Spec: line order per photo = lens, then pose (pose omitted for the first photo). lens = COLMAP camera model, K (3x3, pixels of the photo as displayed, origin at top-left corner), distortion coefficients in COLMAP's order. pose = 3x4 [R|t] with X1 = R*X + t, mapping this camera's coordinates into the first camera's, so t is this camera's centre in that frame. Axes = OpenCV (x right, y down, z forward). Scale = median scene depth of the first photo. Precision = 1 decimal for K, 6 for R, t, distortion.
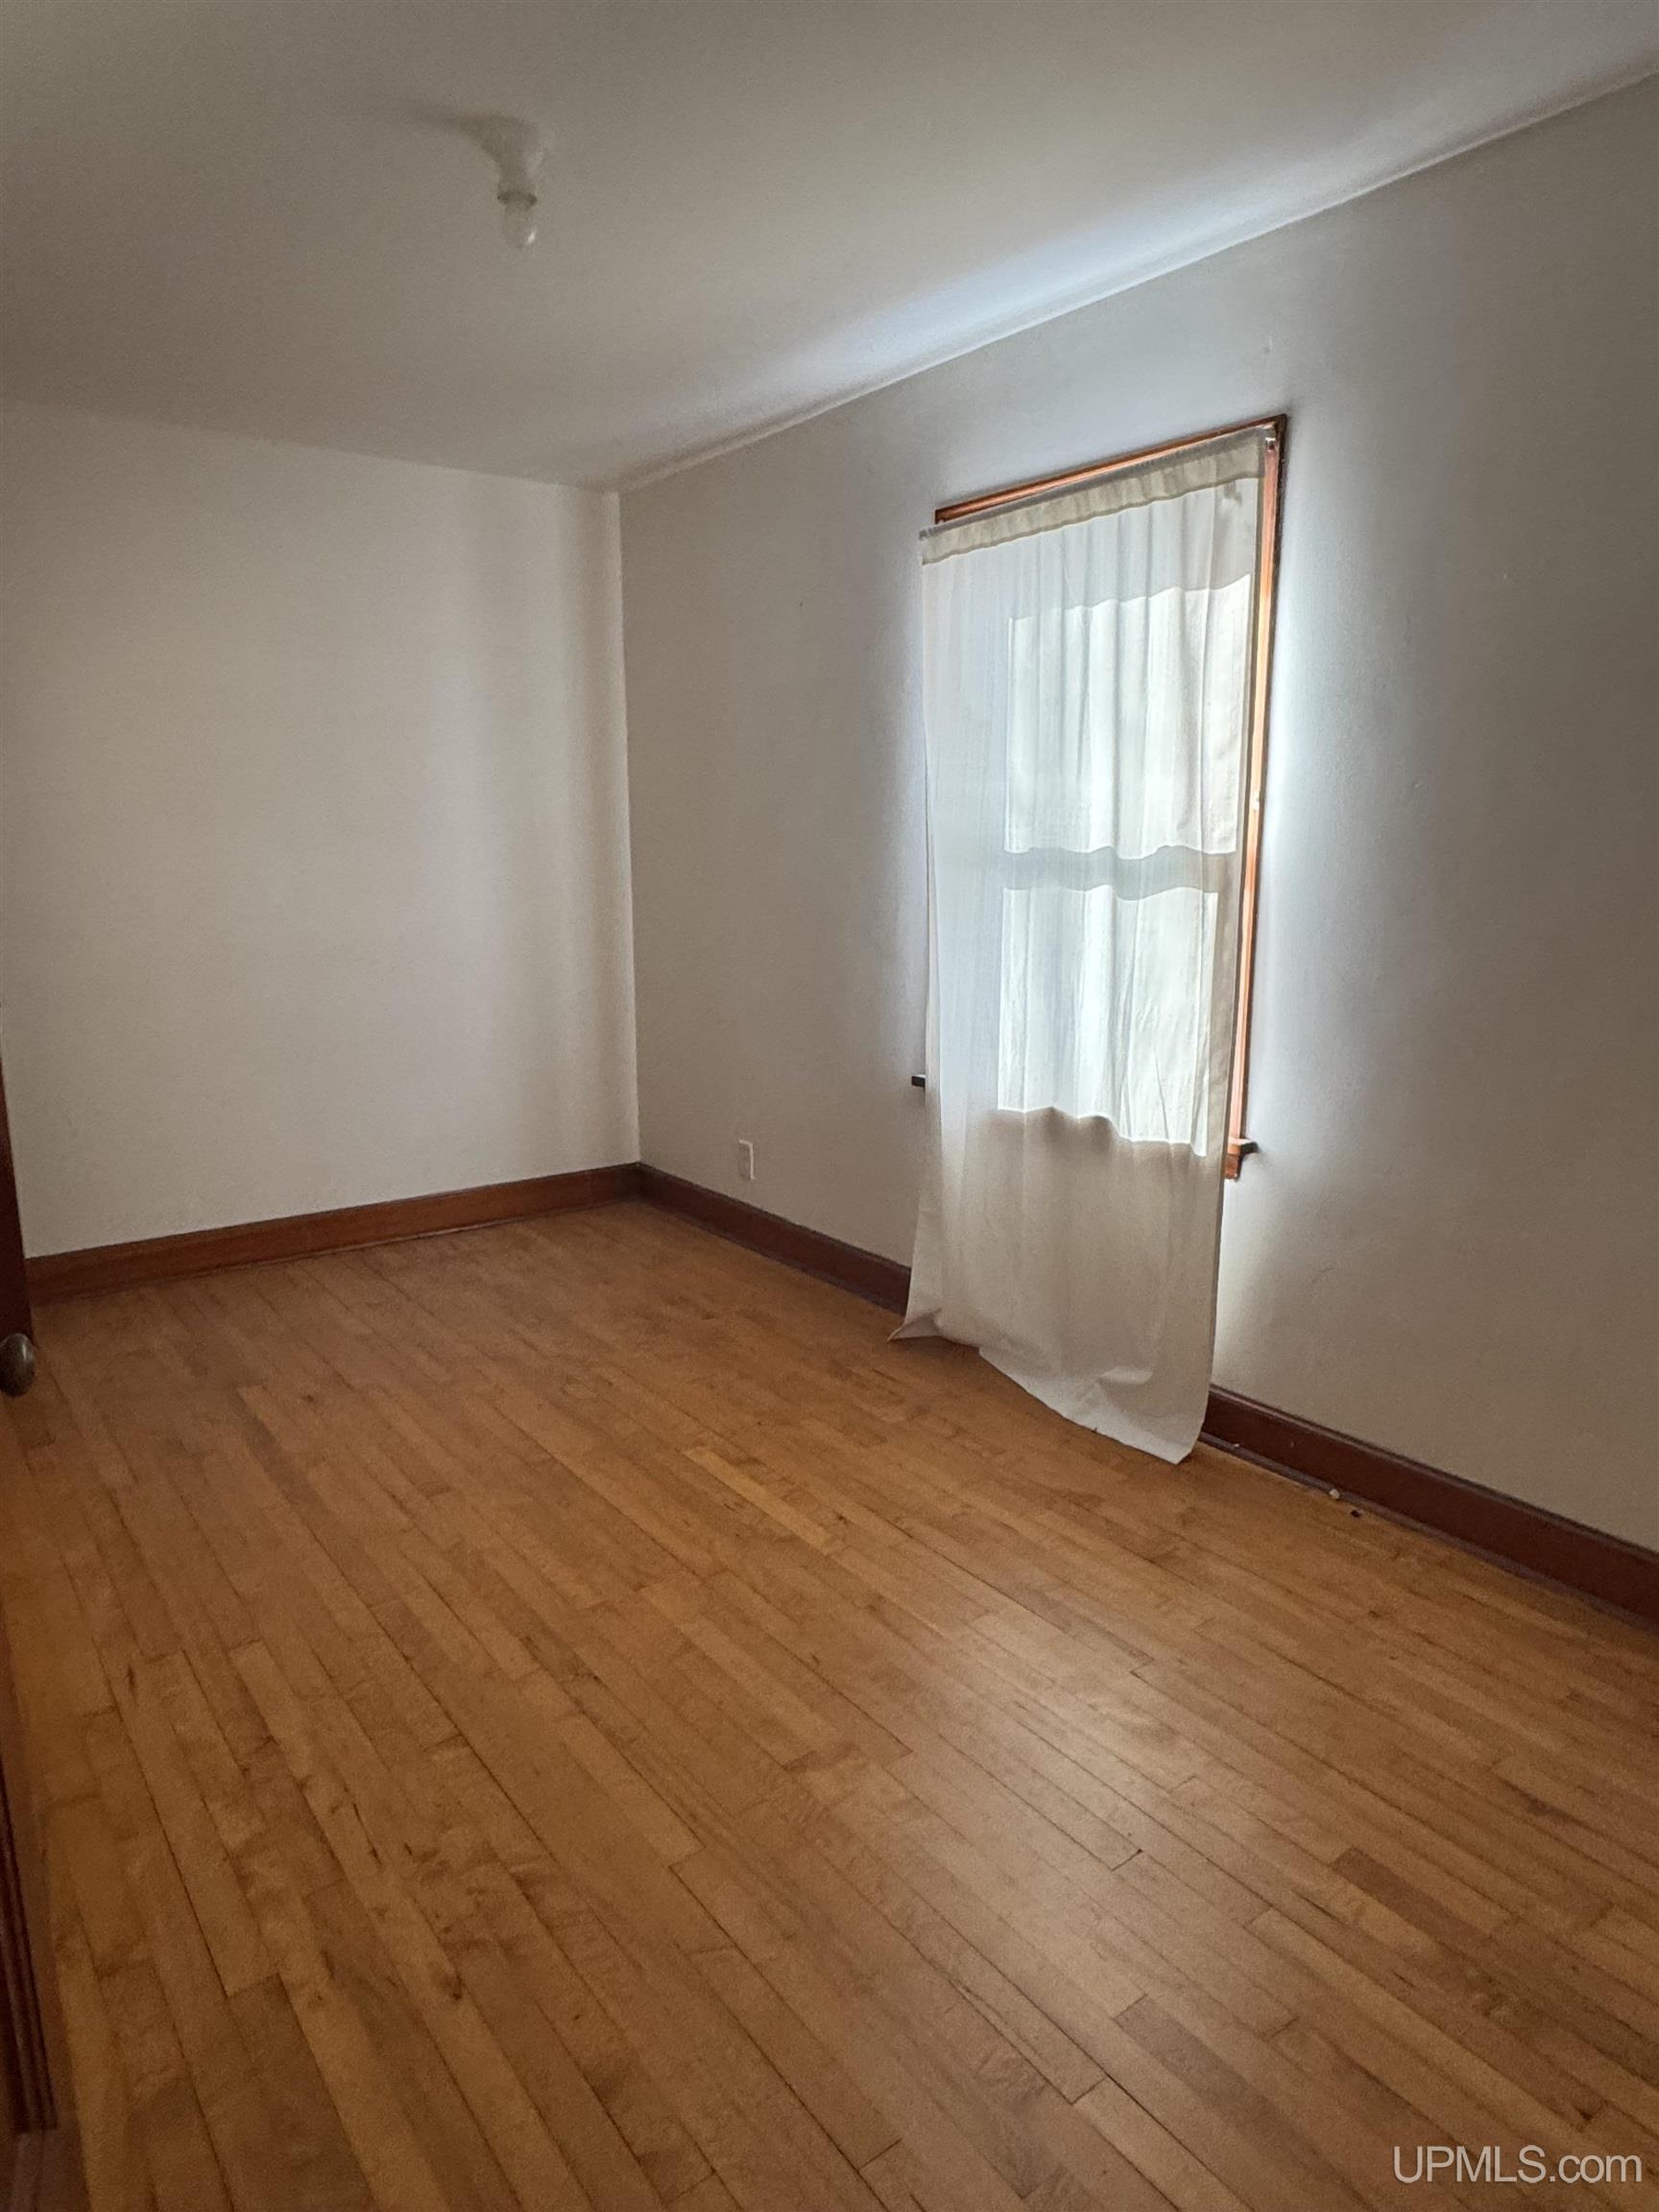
lens RADIAL K [[1399.4, 0, 827.4], [0, 1399.4, 1107.5], [0, 0, 1]] dist [-0.001210, 0.006011]
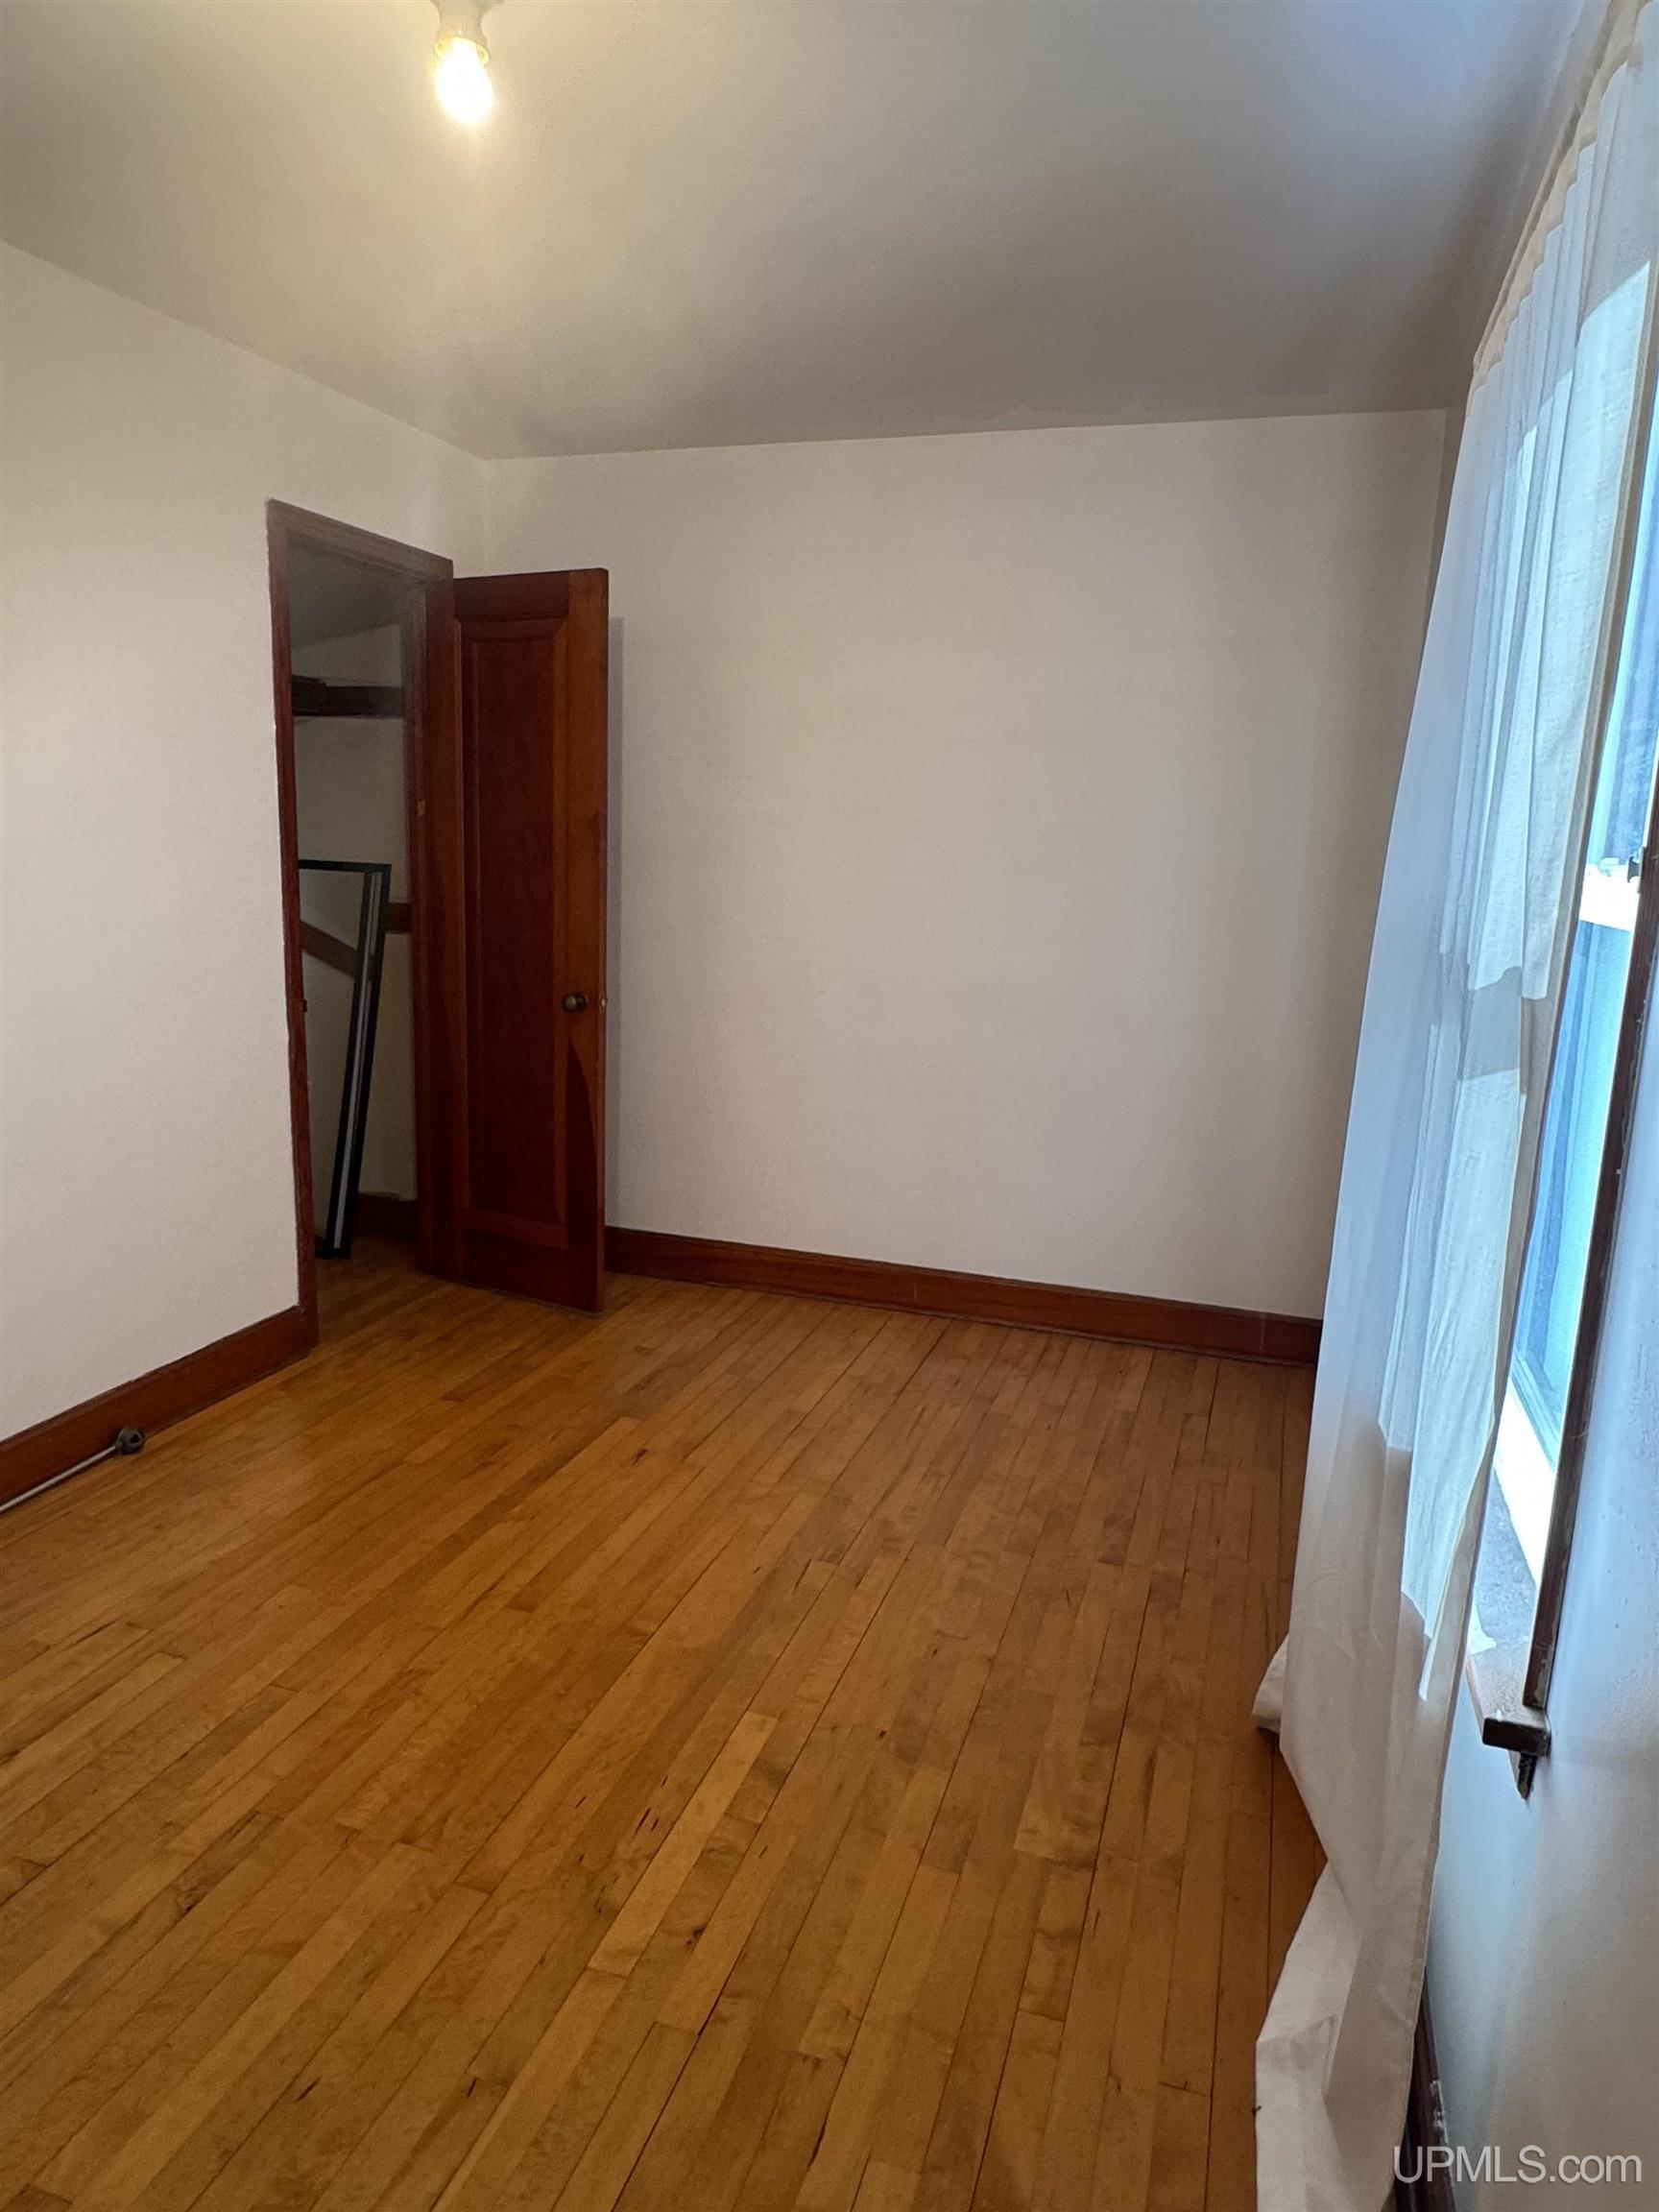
lens RADIAL K [[1399.4, 0, 824.5], [0, 1399.4, 1106.6], [0, 0, 1]] dist [-0.001210, 0.006011]
pose [[0.579789, 0.178350, -0.795007, 0.426543], [-0.191442, 0.978251, 0.079841, -0.123587], [0.791956, 0.105907, 0.601323, 0.539376]]
